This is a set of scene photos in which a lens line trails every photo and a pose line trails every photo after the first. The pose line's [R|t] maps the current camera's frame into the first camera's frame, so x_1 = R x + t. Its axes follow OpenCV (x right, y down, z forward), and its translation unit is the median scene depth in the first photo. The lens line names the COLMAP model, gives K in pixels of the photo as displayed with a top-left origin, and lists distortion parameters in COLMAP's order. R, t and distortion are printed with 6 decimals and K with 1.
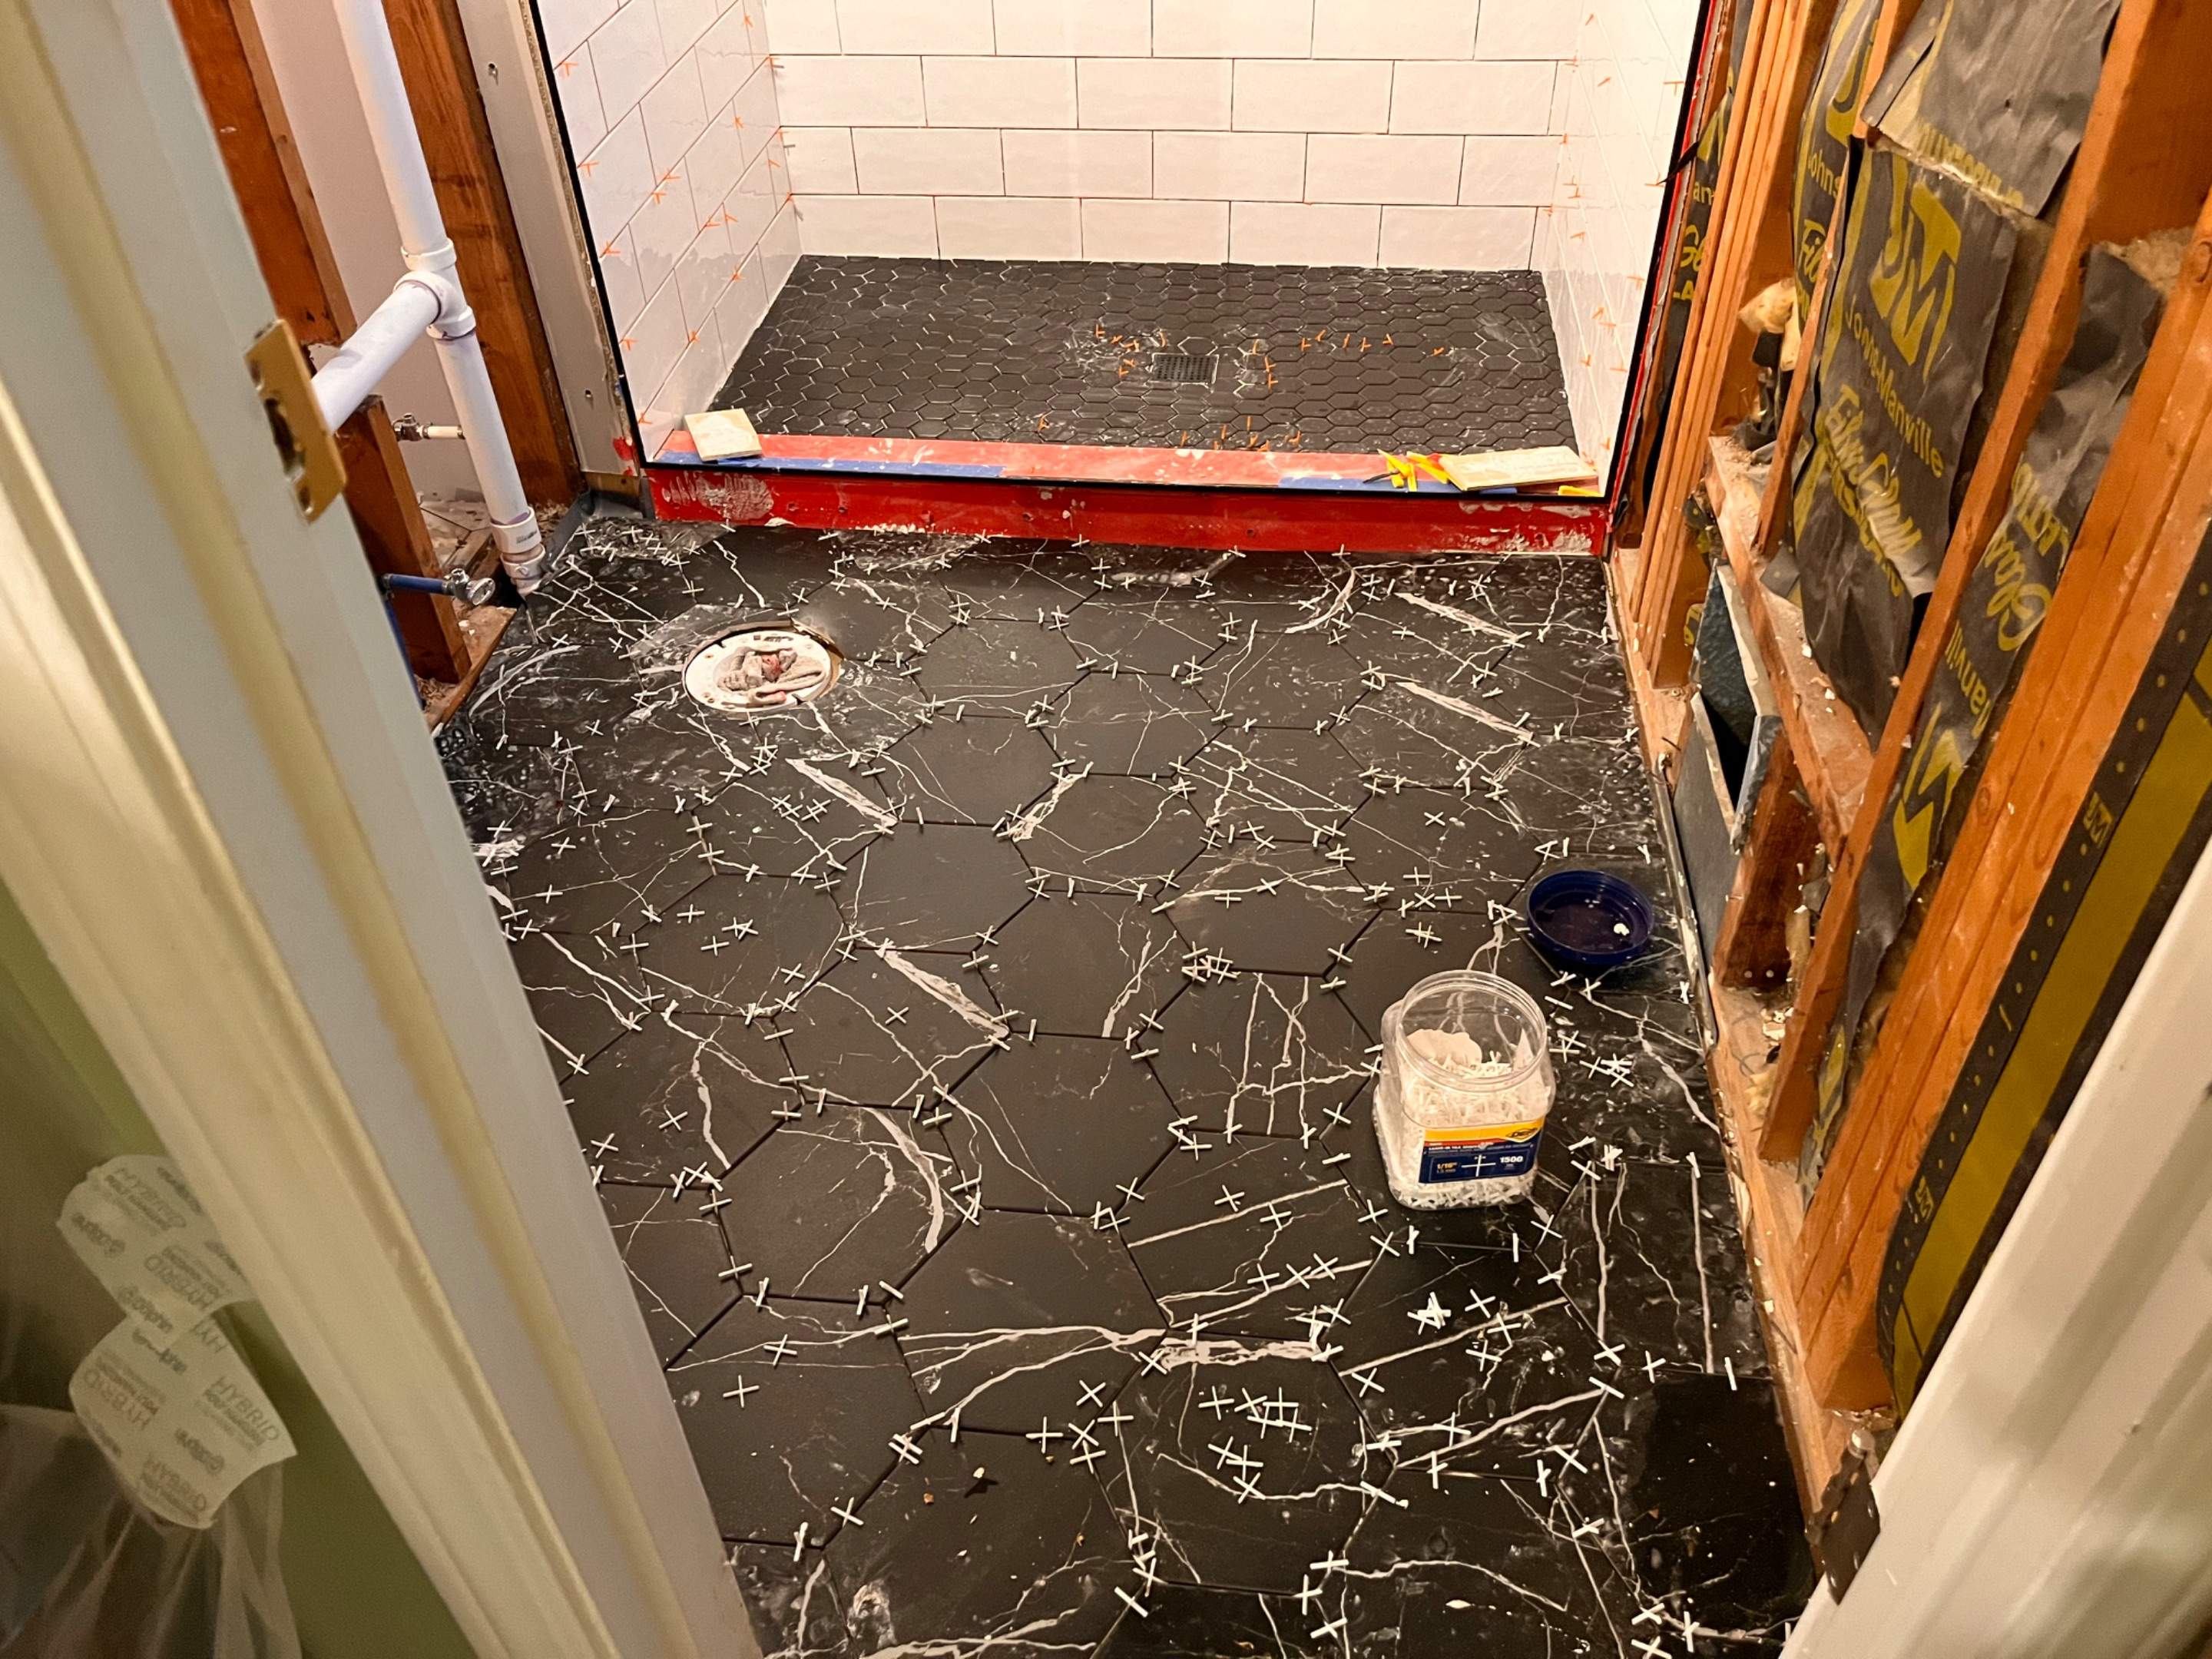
lens RADIAL K [[1670.3, 0, 1106.0], [0, 1670.3, 829.5], [0, 0, 1]] dist [0.029273, -0.000661]
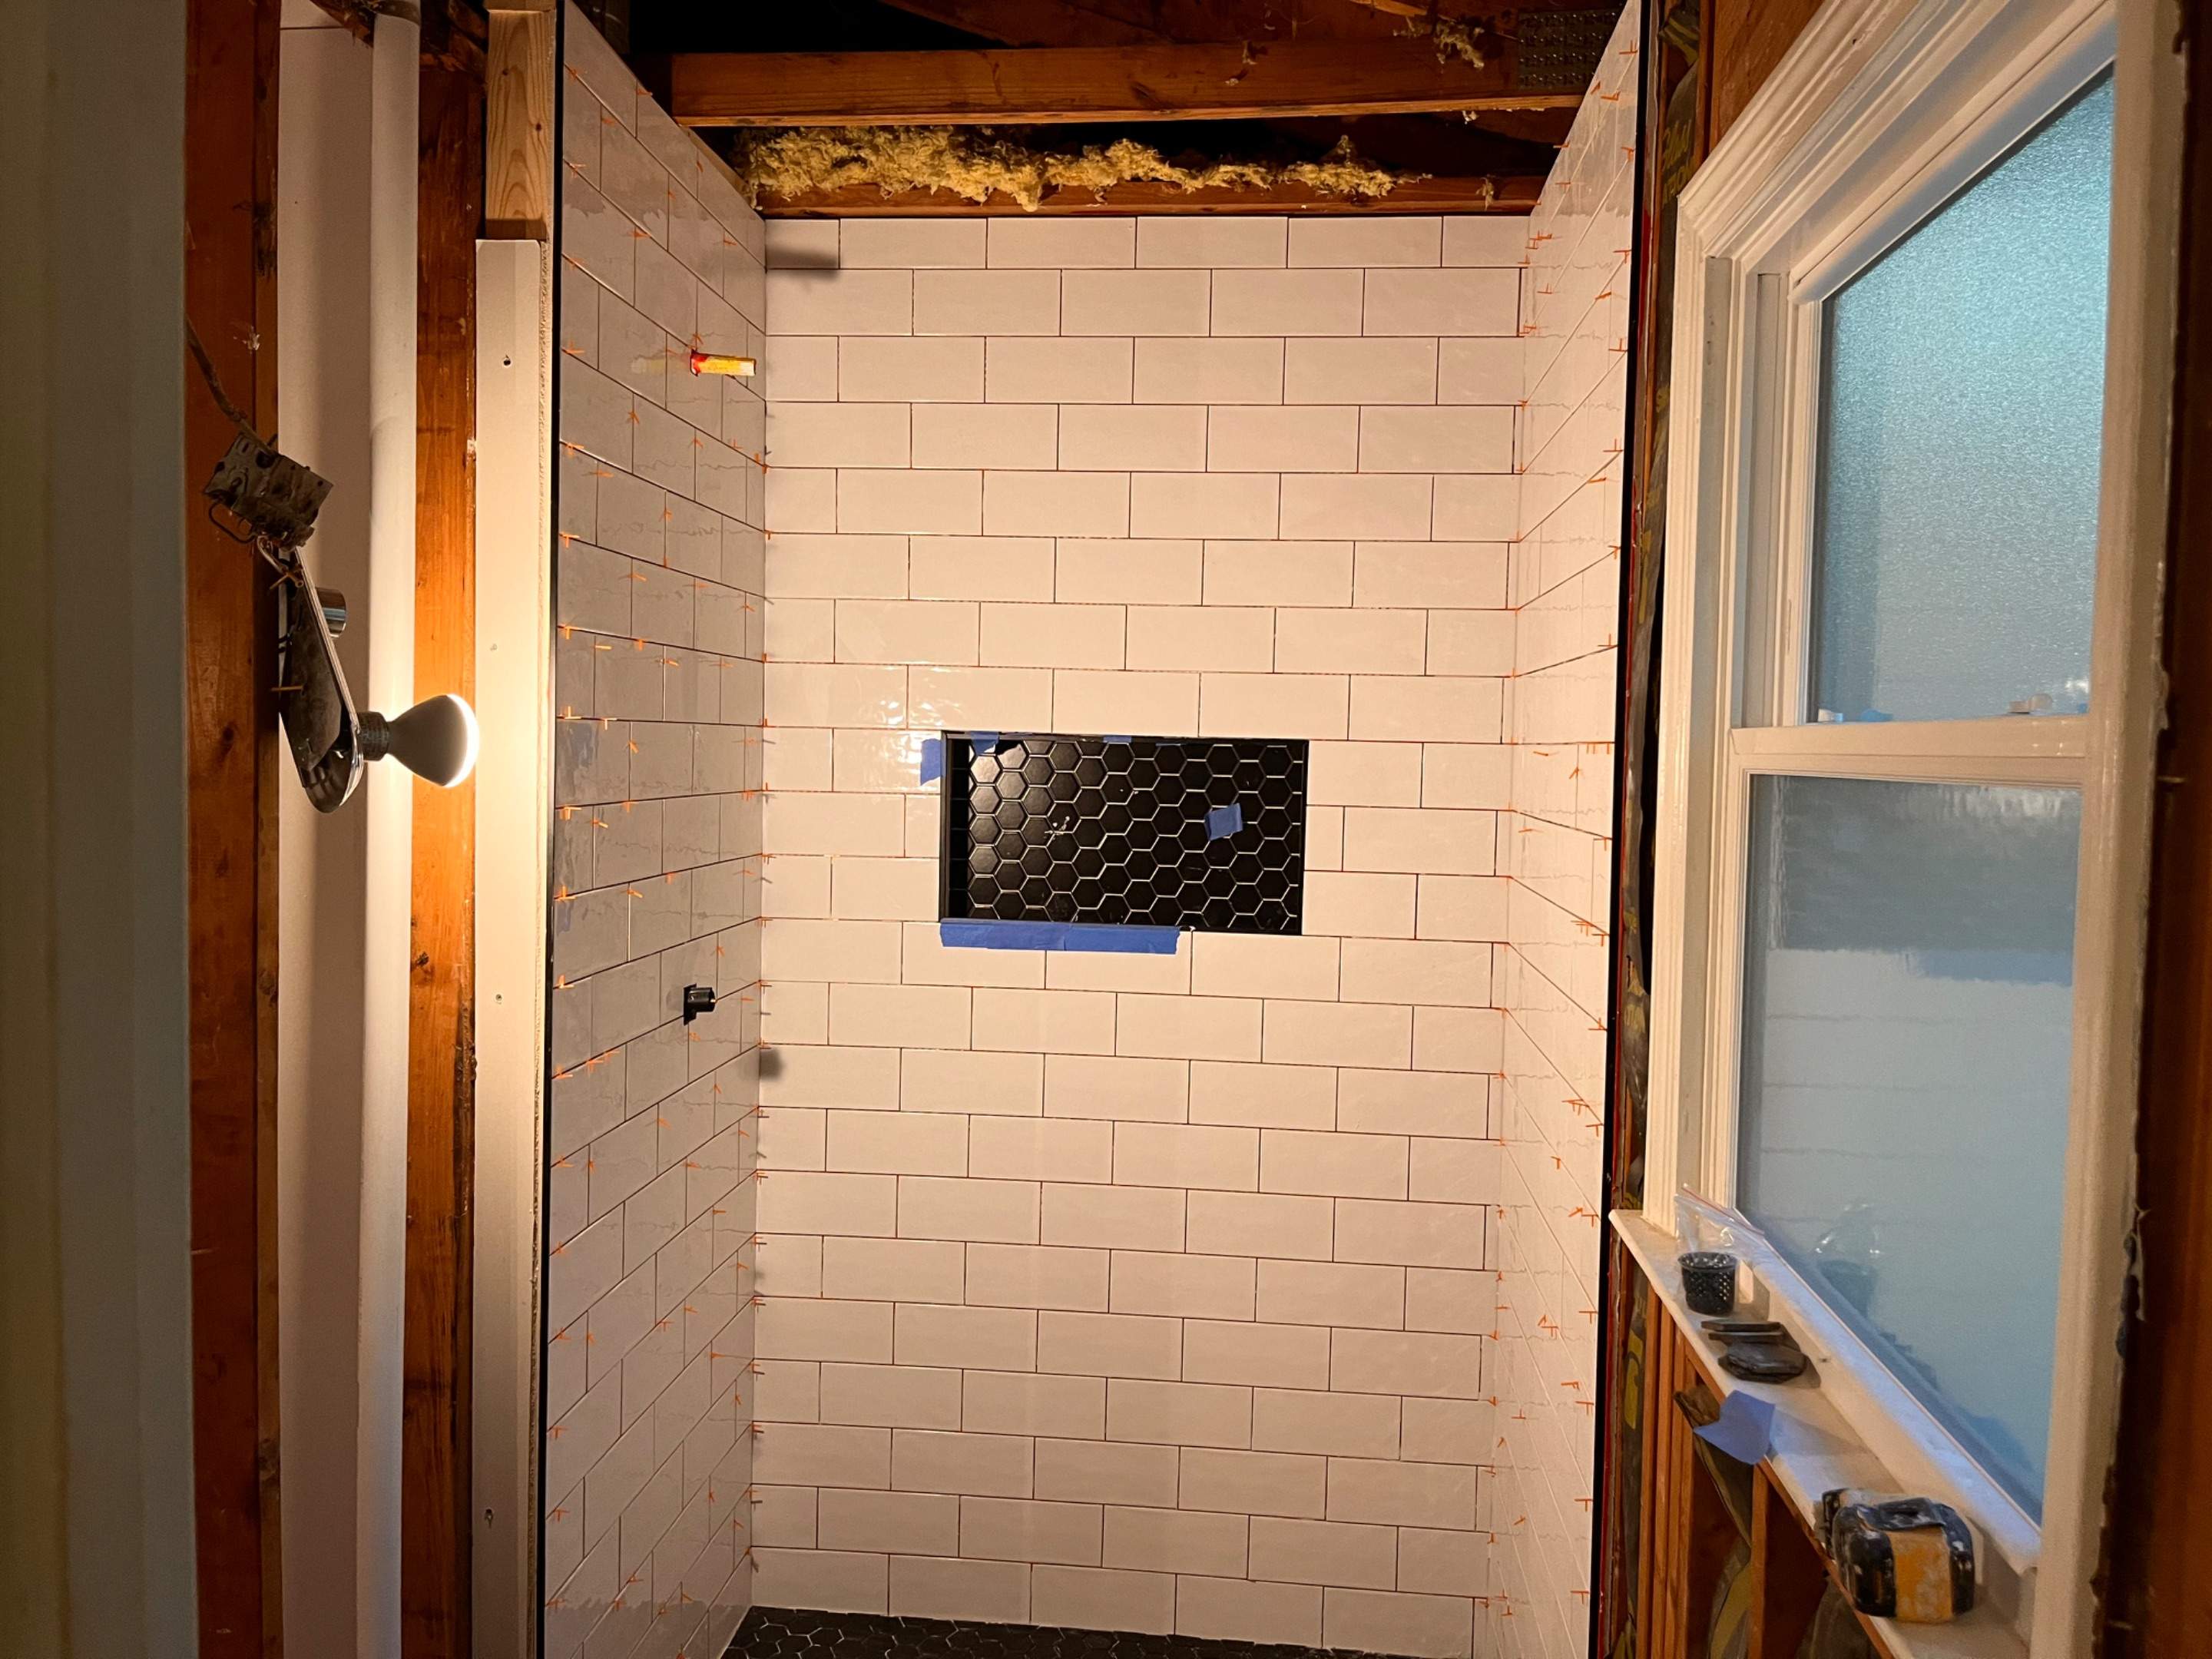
lens RADIAL K [[1670.2, 0, 1136.5], [0, 1670.2, 819.8], [0, 0, 1]] dist [0.004966, -0.001718]
pose [[0.998336, 0.049381, 0.029772, -0.005290], [-0.020568, 0.787324, -0.616196, -0.129983], [-0.053869, 0.614558, 0.787030, -0.113117]]
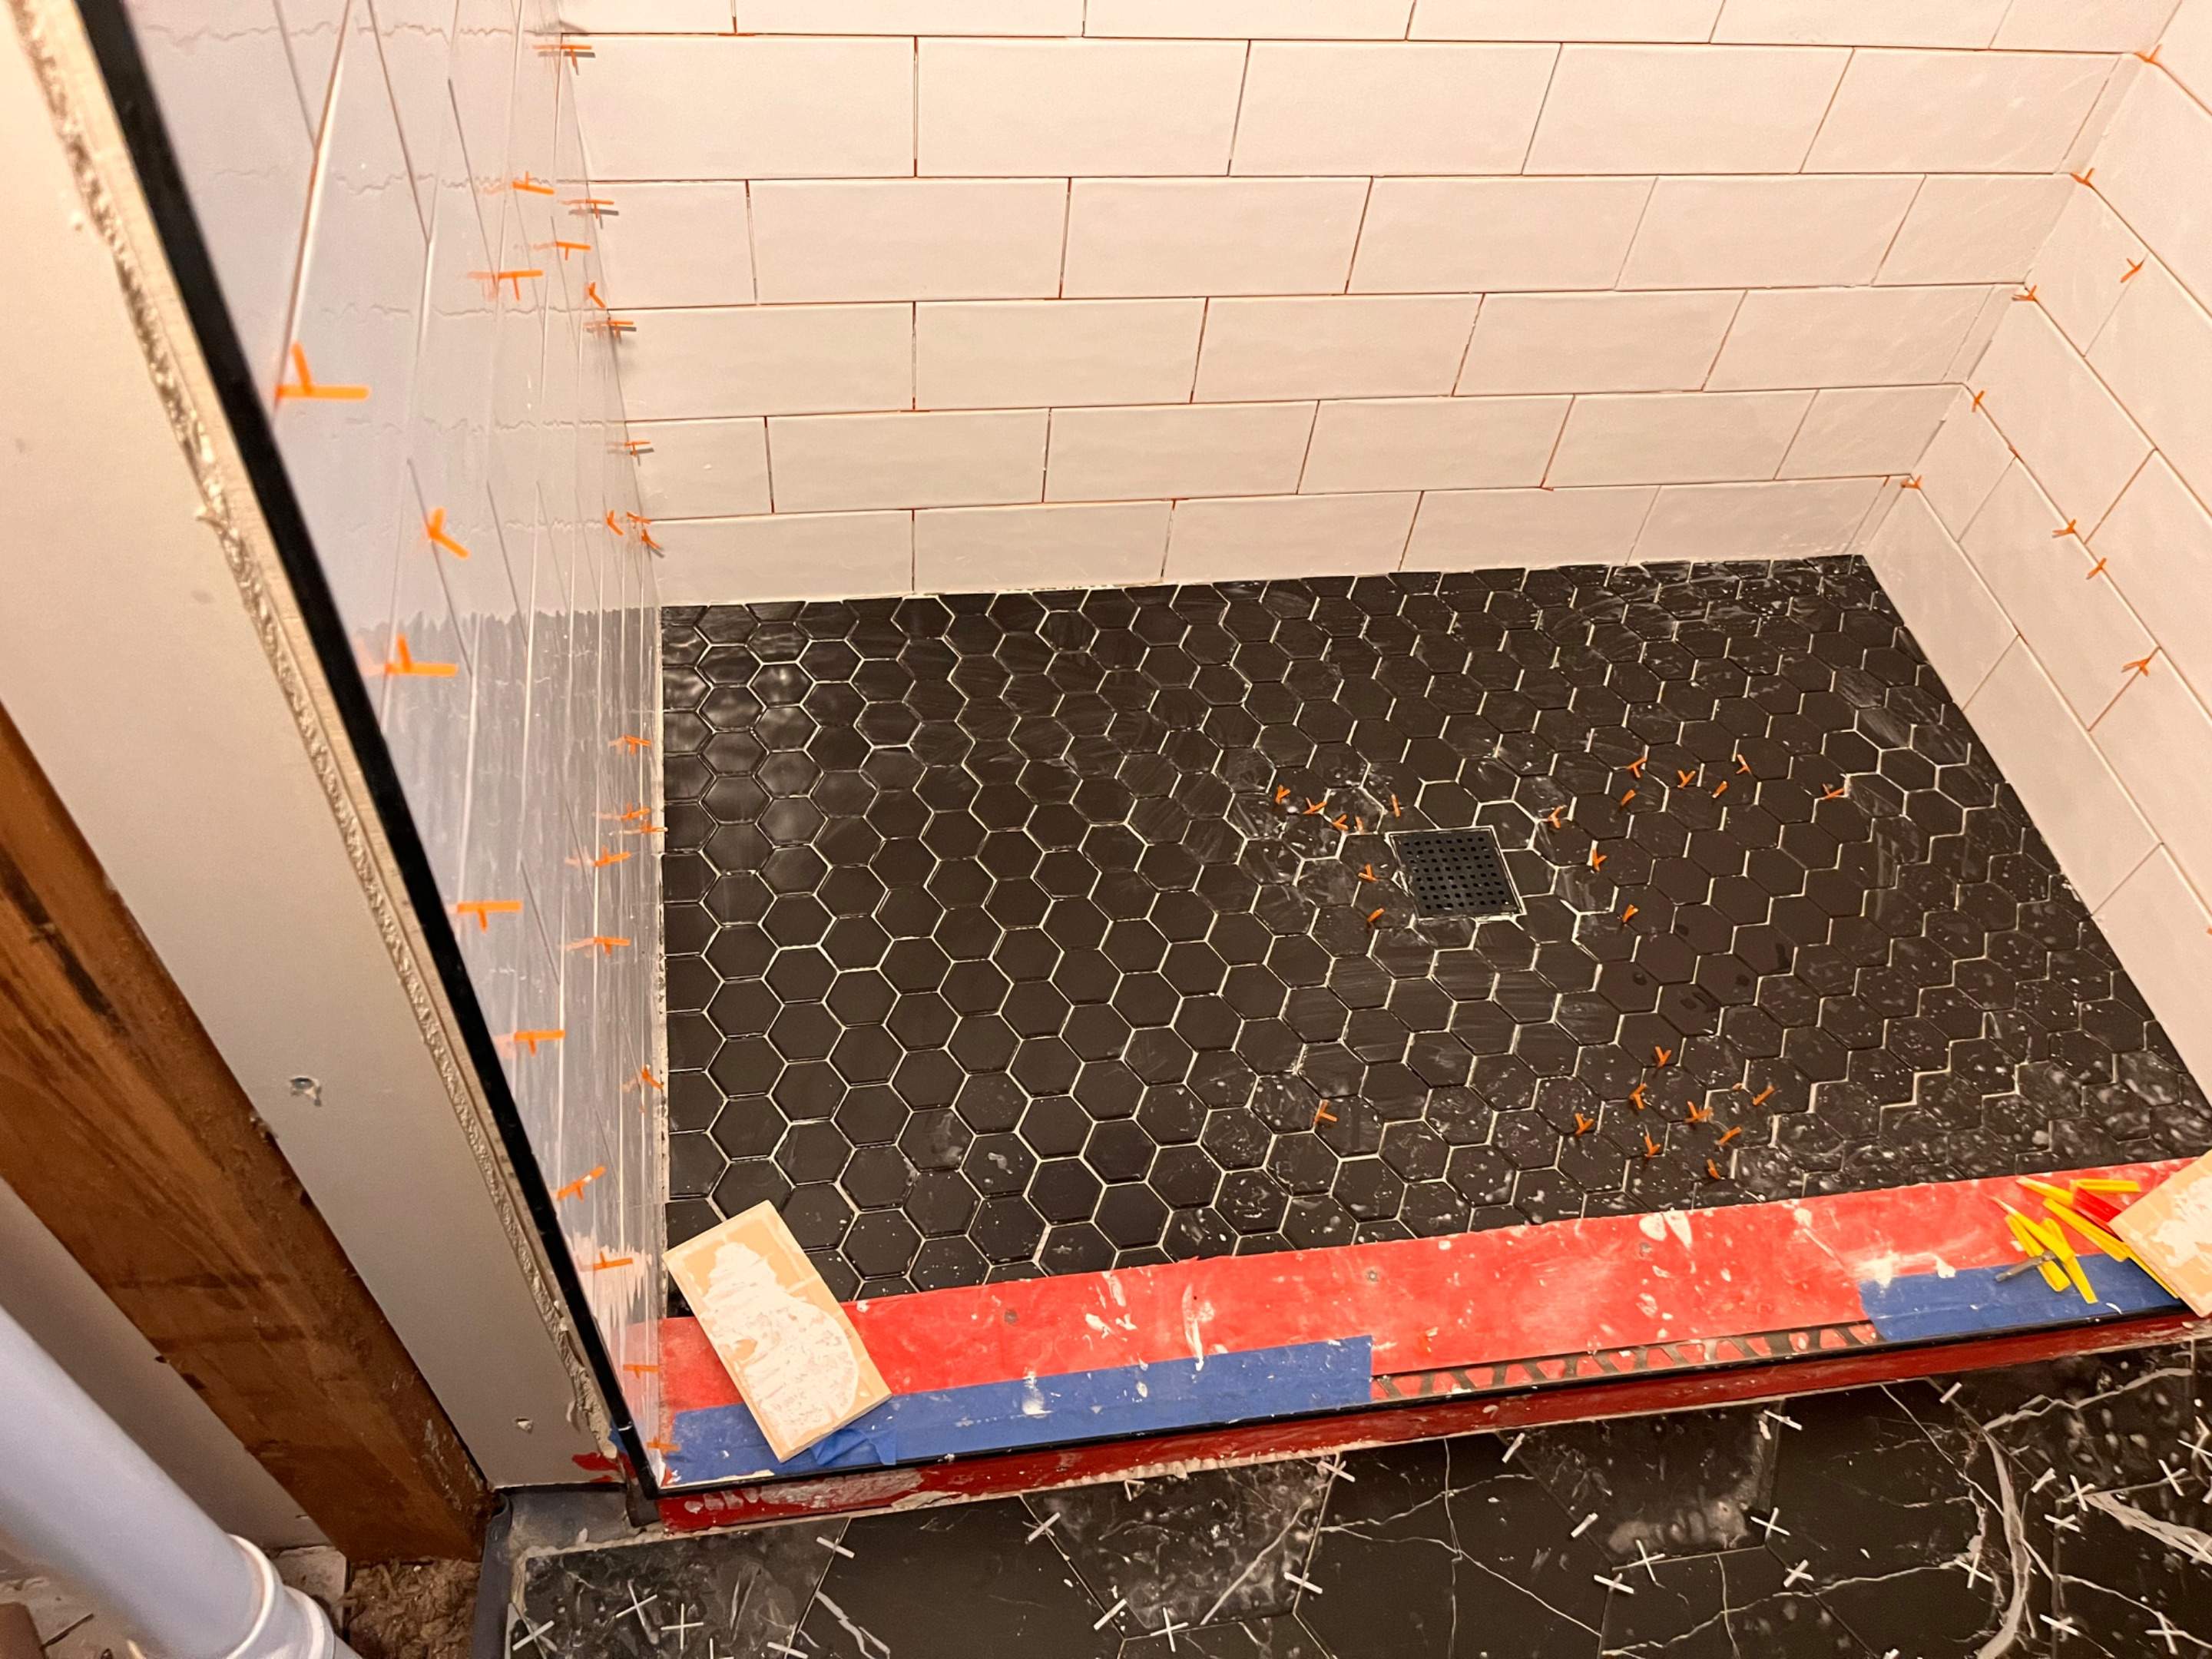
lens RADIAL K [[1677.6, 0, 1076.0], [0, 1677.6, 832.1], [0, 0, 1]] dist [-0.005392, -0.003086]
pose [[0.959986, -0.138188, 0.243579, -0.249071], [0.086767, 0.973744, 0.210464, -0.480938], [-0.266268, -0.180907, 0.946770, 0.557790]]
